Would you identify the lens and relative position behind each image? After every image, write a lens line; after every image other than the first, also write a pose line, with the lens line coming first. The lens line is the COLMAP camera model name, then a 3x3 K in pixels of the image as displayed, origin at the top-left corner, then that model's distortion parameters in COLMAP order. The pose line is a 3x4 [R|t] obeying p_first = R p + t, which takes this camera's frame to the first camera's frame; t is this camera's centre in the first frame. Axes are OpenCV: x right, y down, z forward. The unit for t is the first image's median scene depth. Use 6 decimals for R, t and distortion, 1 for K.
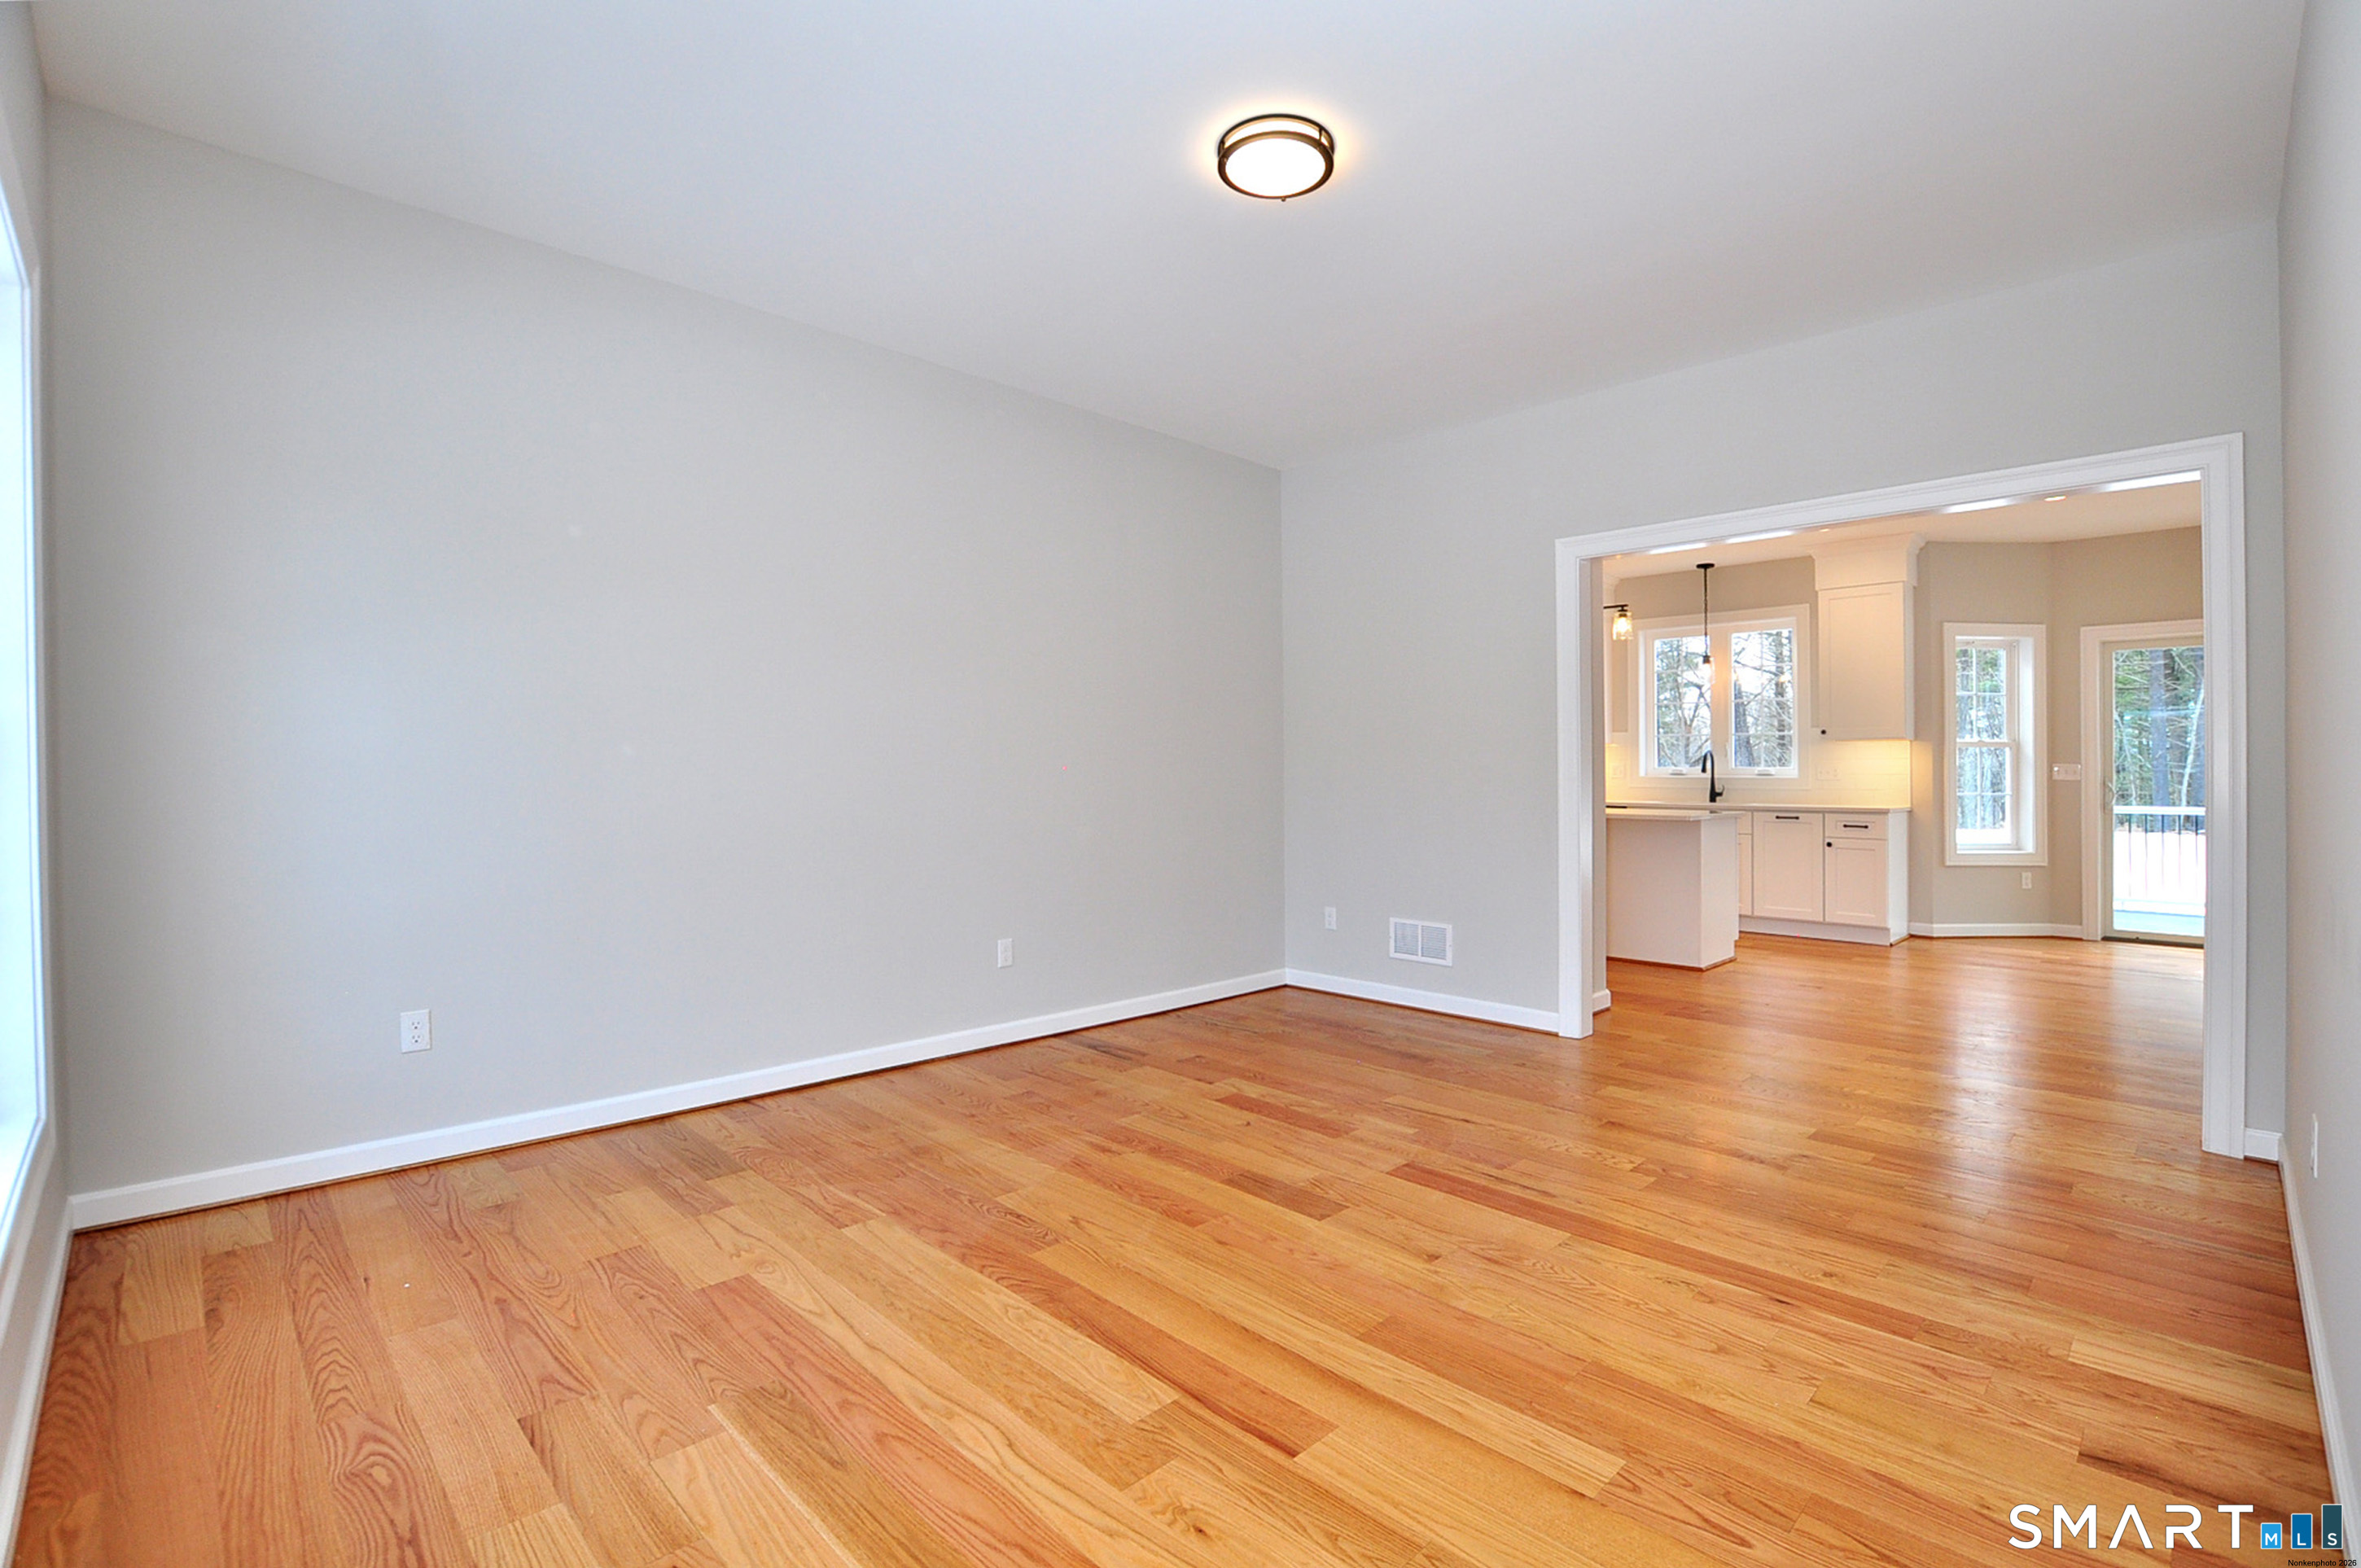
lens RADIAL K [[1047.8, 0, 1167.5], [0, 1047.8, 799.3], [0, 0, 1]] dist [-0.020573, 0.000527]
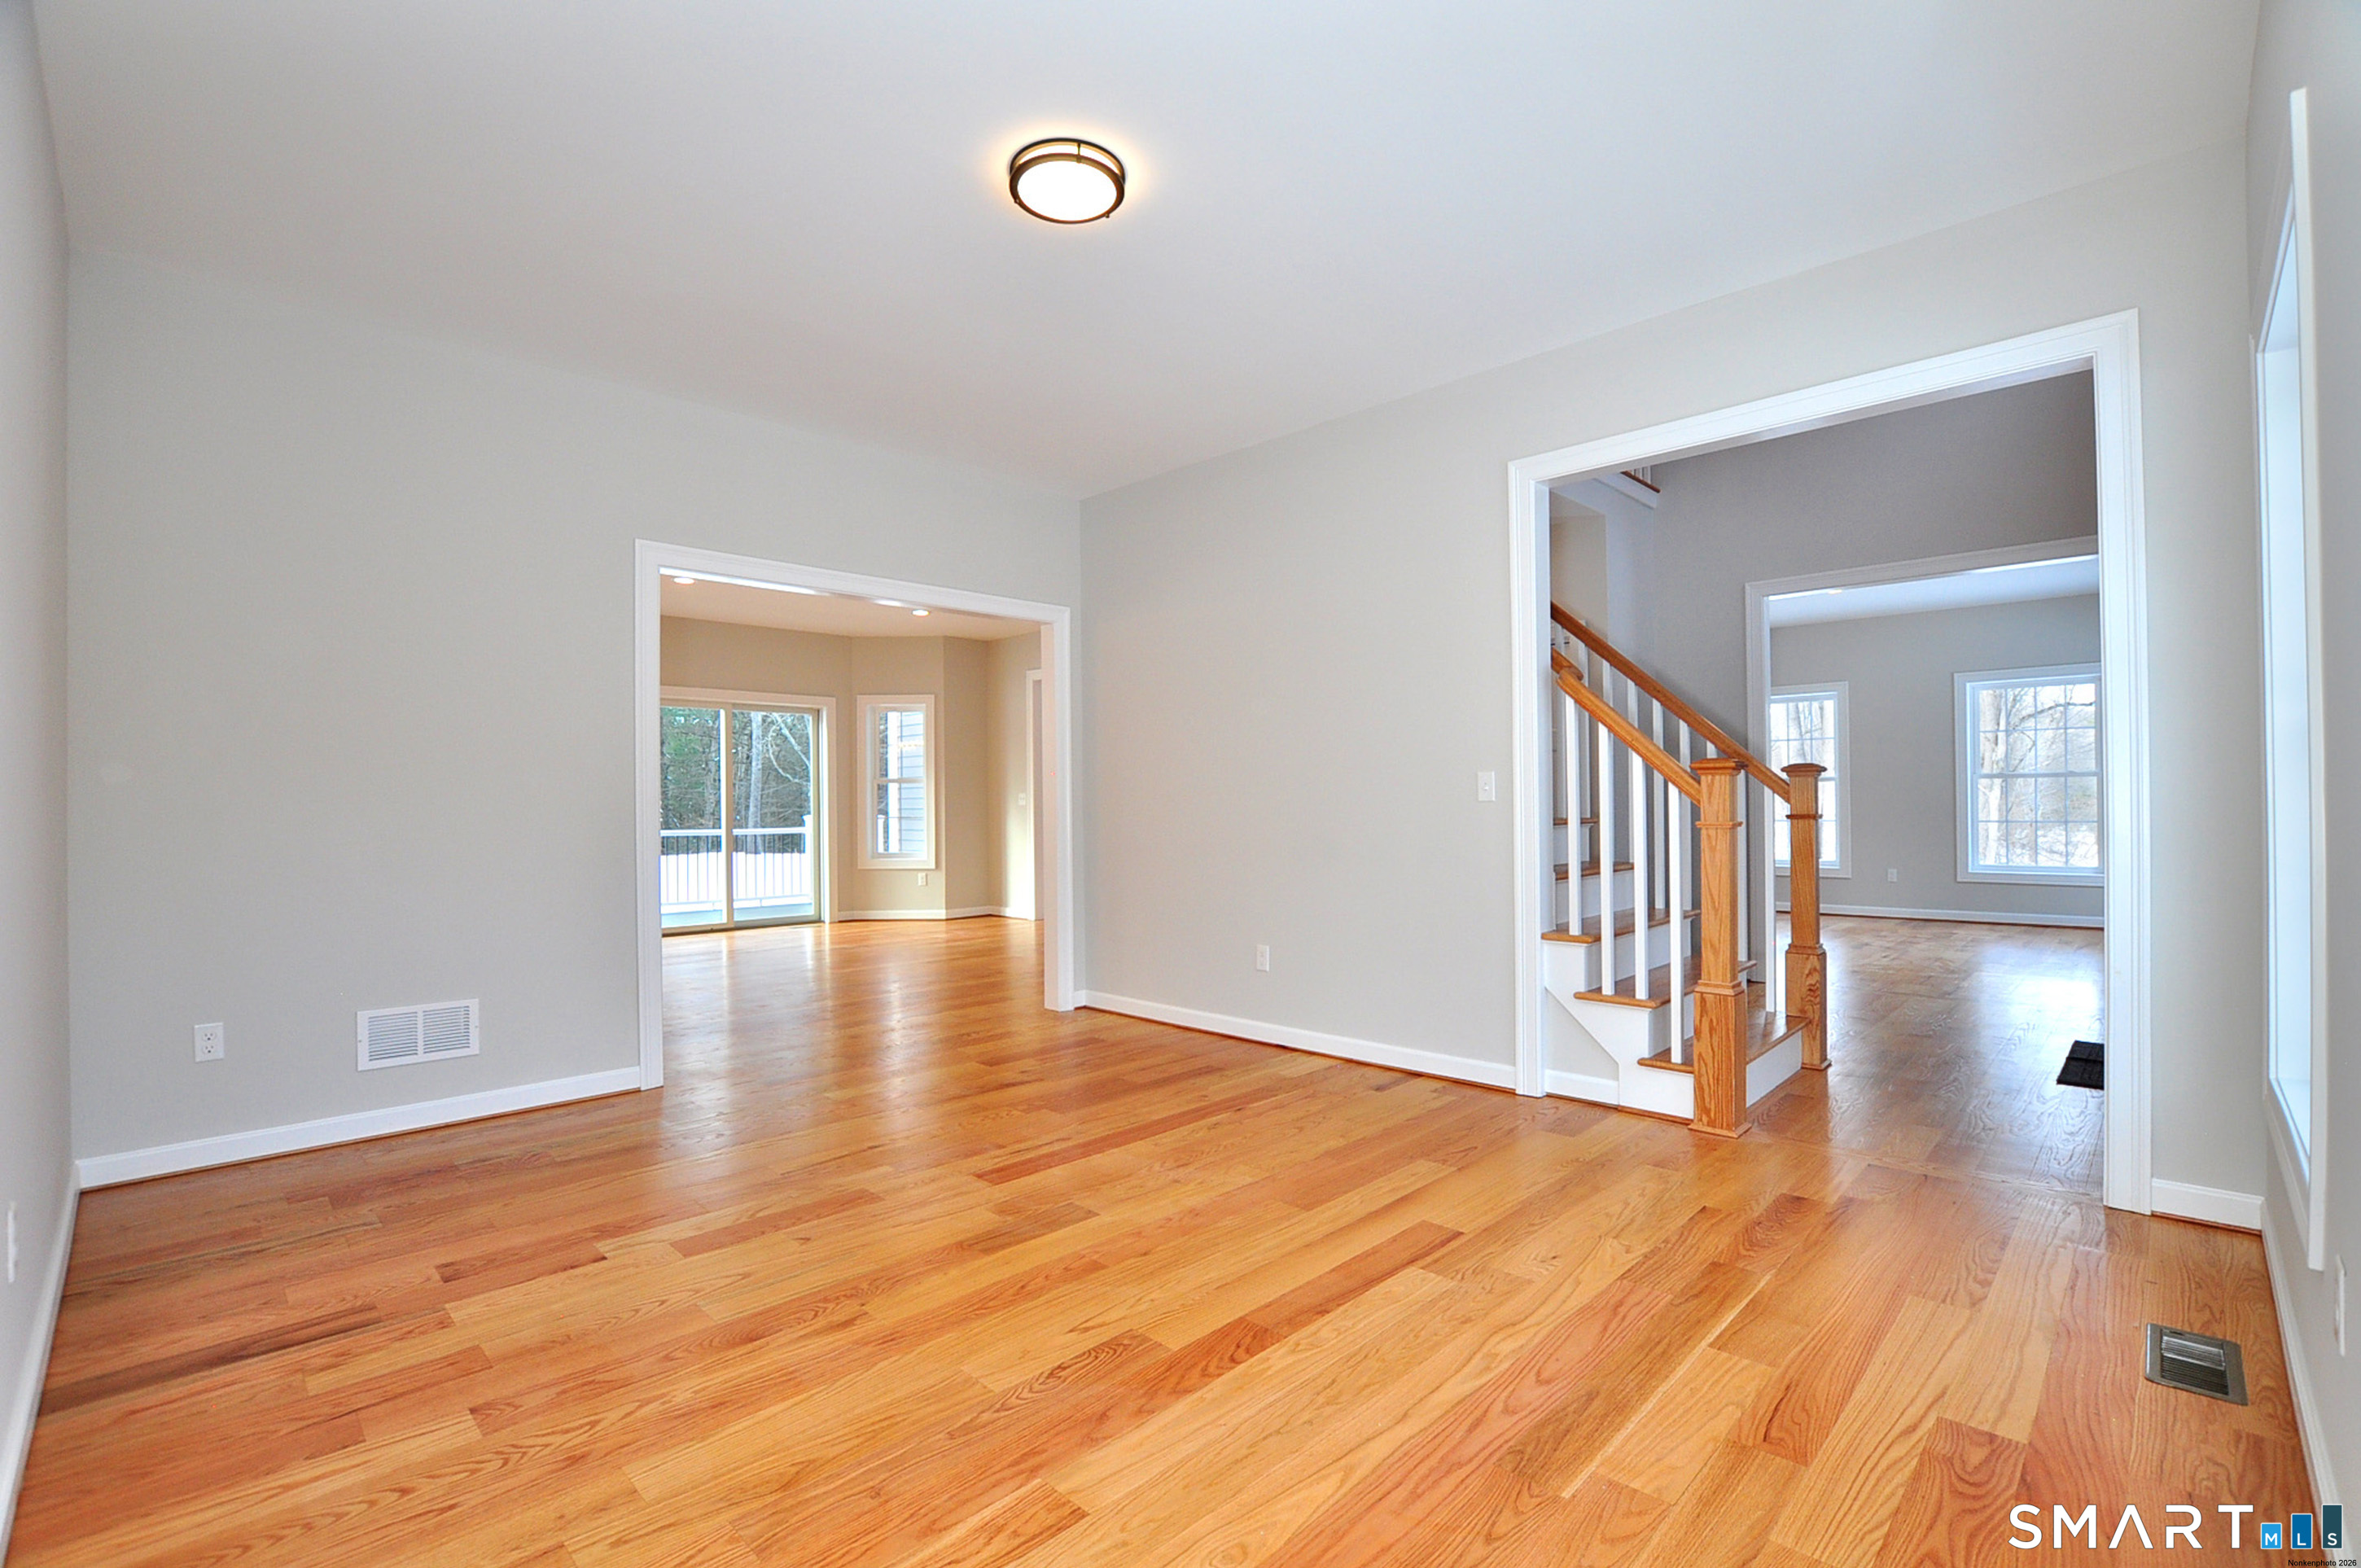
lens RADIAL K [[1037.5, 0, 1188.9], [0, 1037.5, 800.3], [0, 0, 1]] dist [-0.021216, 0.000372]
pose [[-0.023309, 0.007318, 0.999702, -0.849386], [0.029669, 0.999538, -0.006625, -0.008778], [-0.999288, 0.029505, -0.023515, 0.856209]]
